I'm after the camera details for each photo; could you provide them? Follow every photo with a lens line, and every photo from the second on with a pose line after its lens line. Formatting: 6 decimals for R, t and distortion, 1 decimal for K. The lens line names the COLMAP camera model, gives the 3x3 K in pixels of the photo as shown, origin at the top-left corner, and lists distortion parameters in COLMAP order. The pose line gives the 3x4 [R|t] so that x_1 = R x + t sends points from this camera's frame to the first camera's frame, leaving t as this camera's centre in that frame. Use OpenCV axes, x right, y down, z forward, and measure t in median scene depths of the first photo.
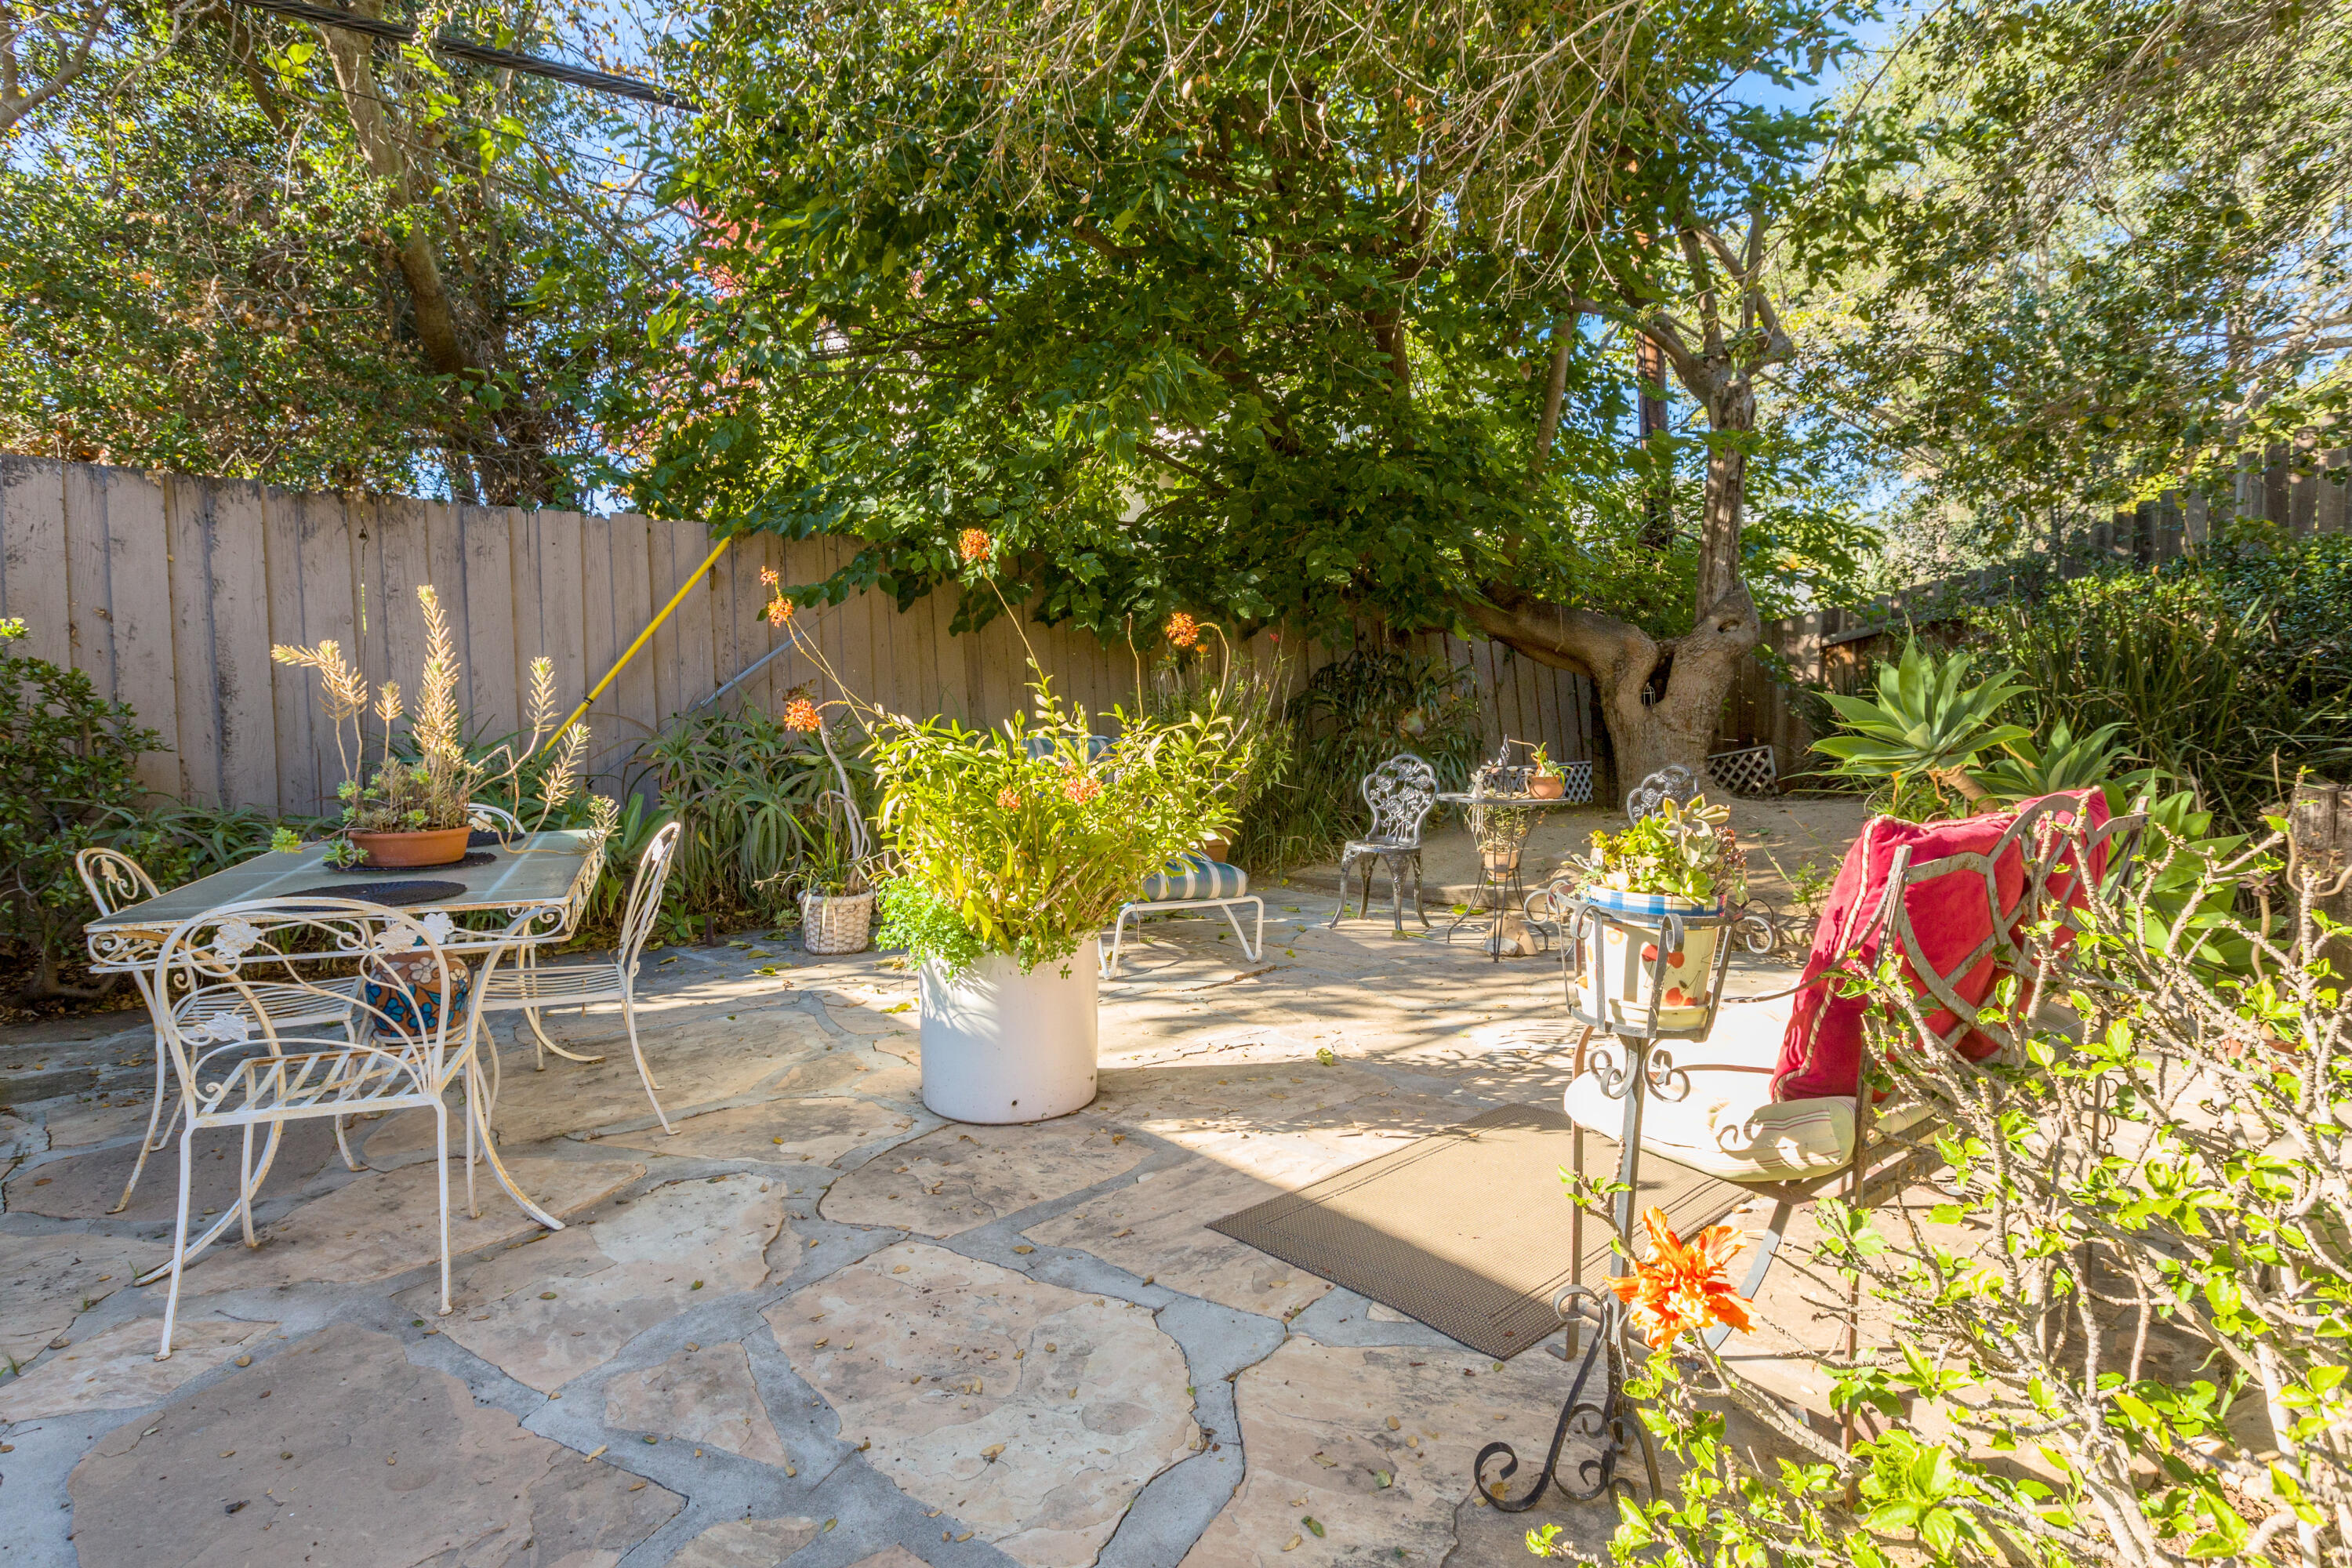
lens RADIAL K [[1061.9, 0, 1179.6], [0, 1061.9, 780.0], [0, 0, 1]] dist [0.004646, 0.000514]
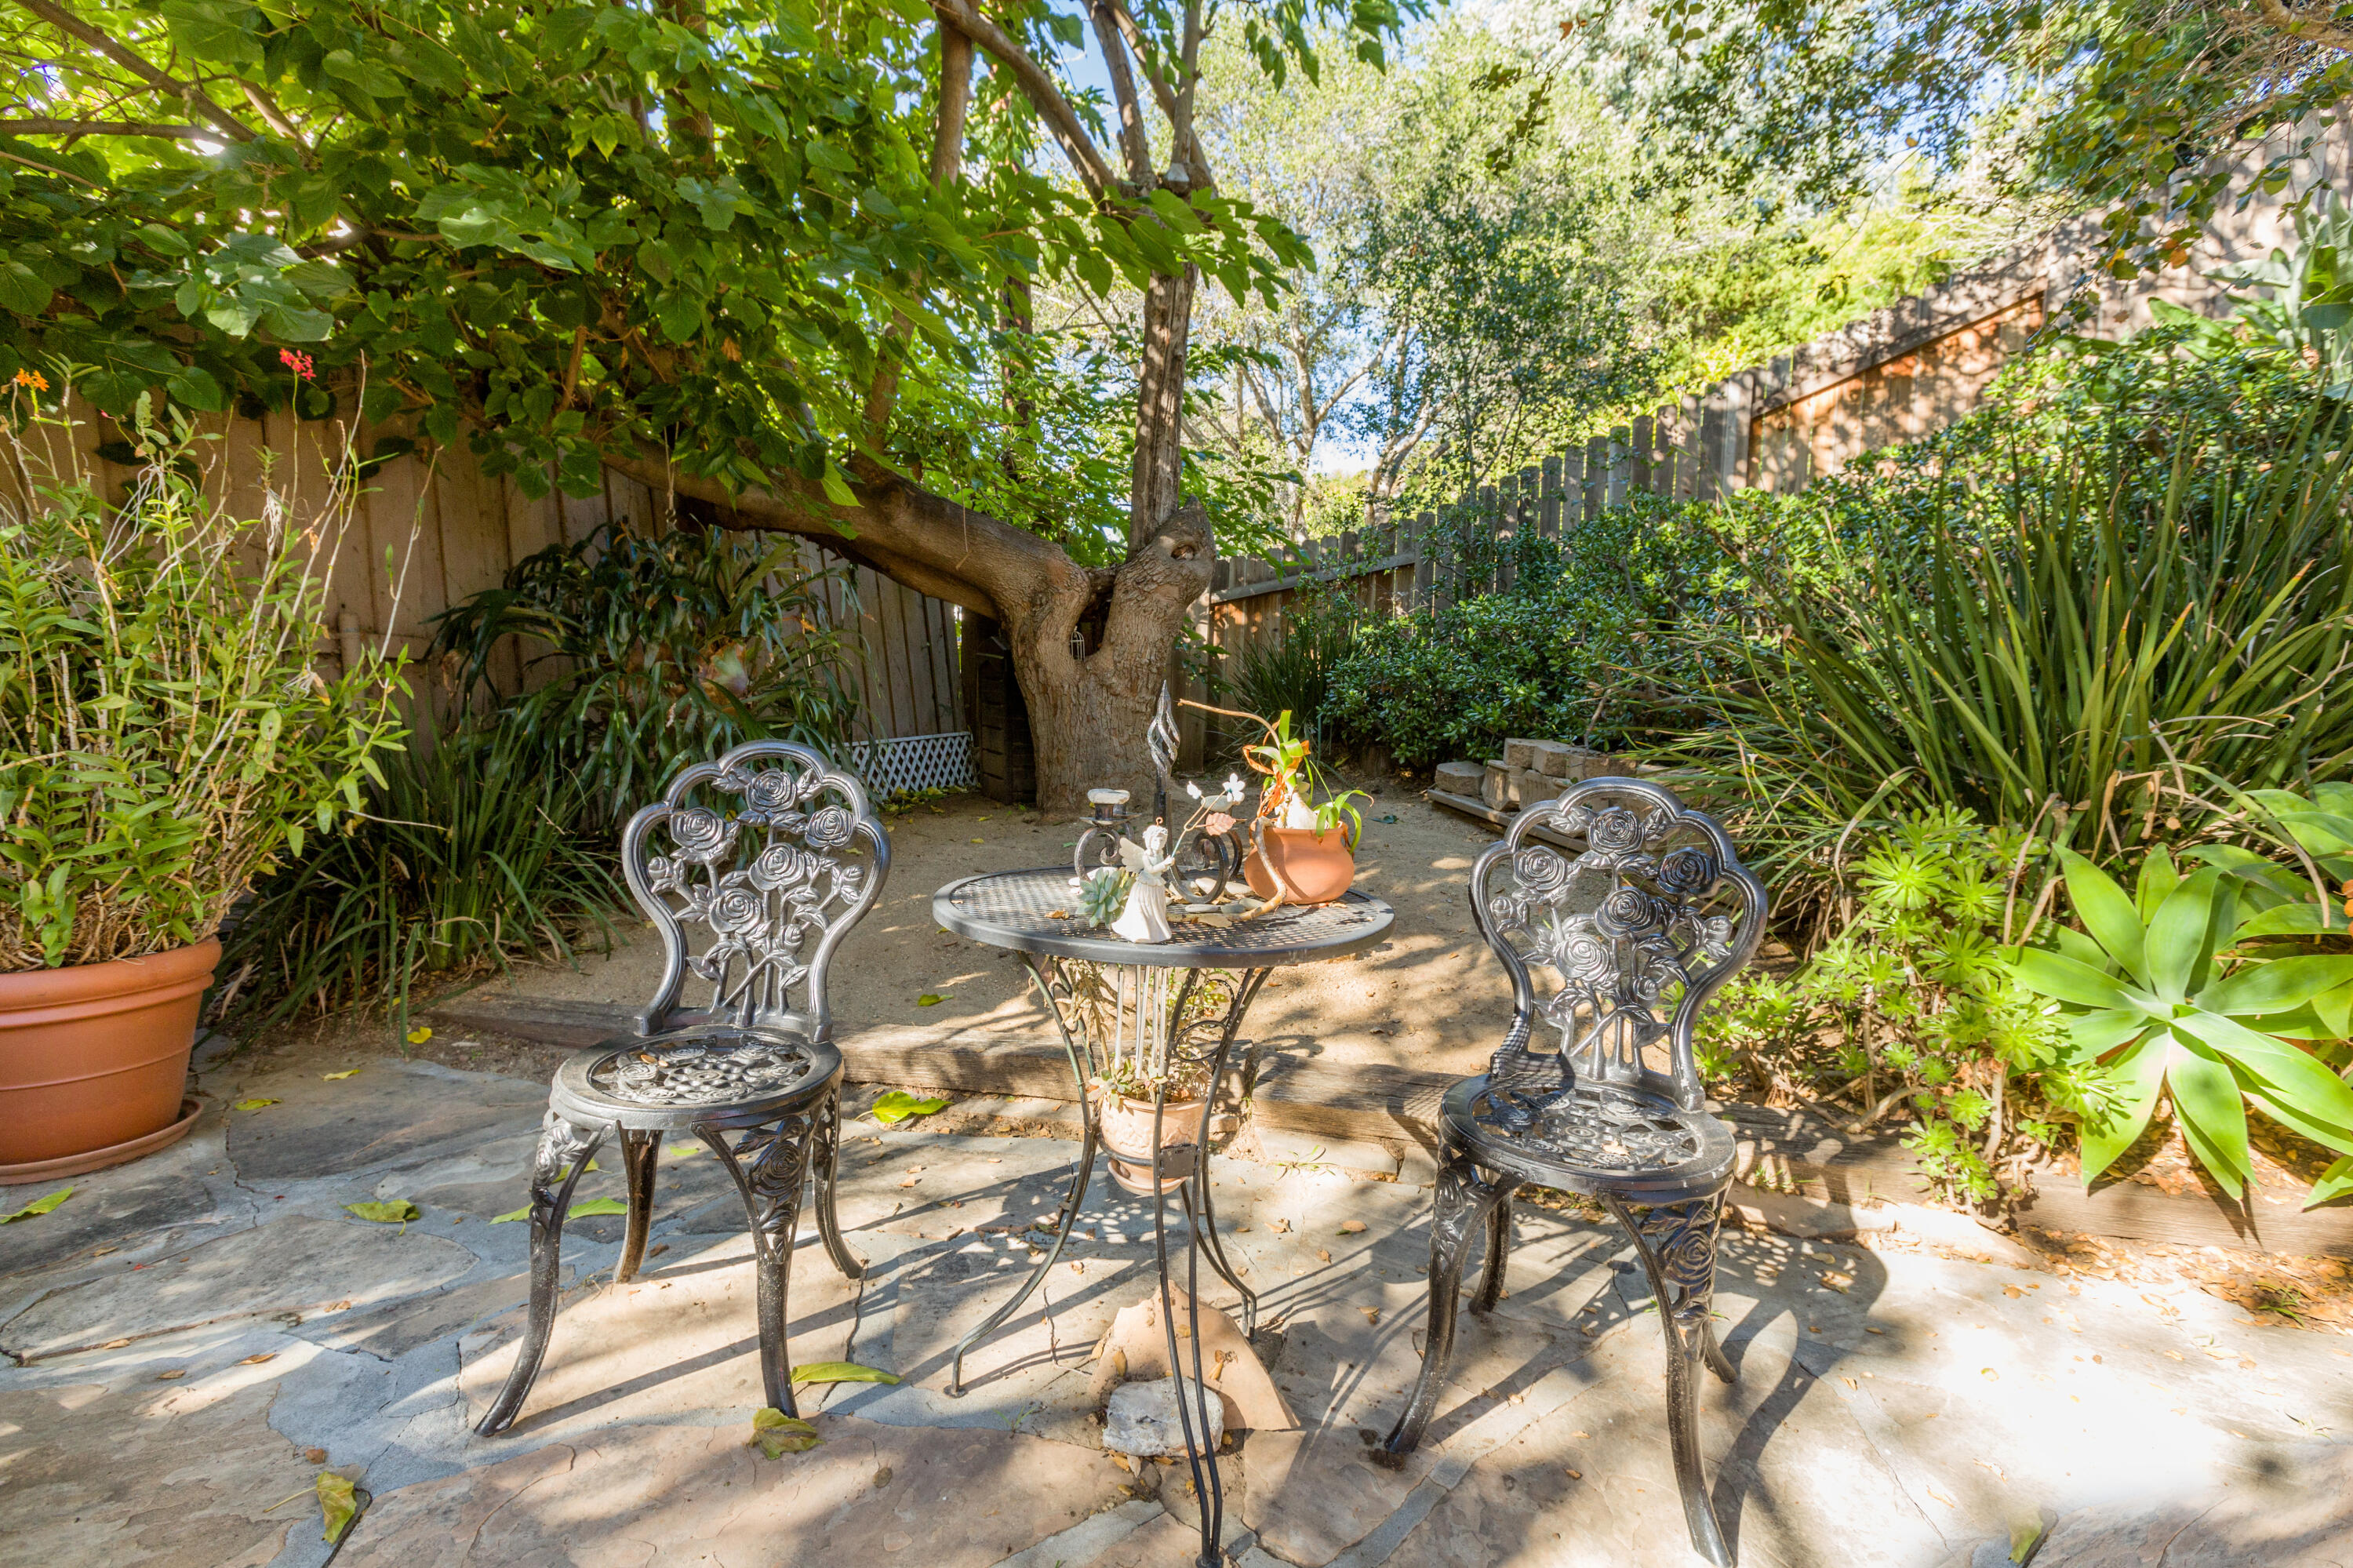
lens RADIAL K [[1062.4, 0, 1184.2], [0, 1062.4, 776.5], [0, 0, 1]] dist [0.004646, 0.000514]
pose [[0.796959, -0.023081, 0.603592, 0.098636], [0.005580, 0.999508, 0.030852, -0.018698], [-0.604008, -0.021220, 0.796696, 0.553617]]
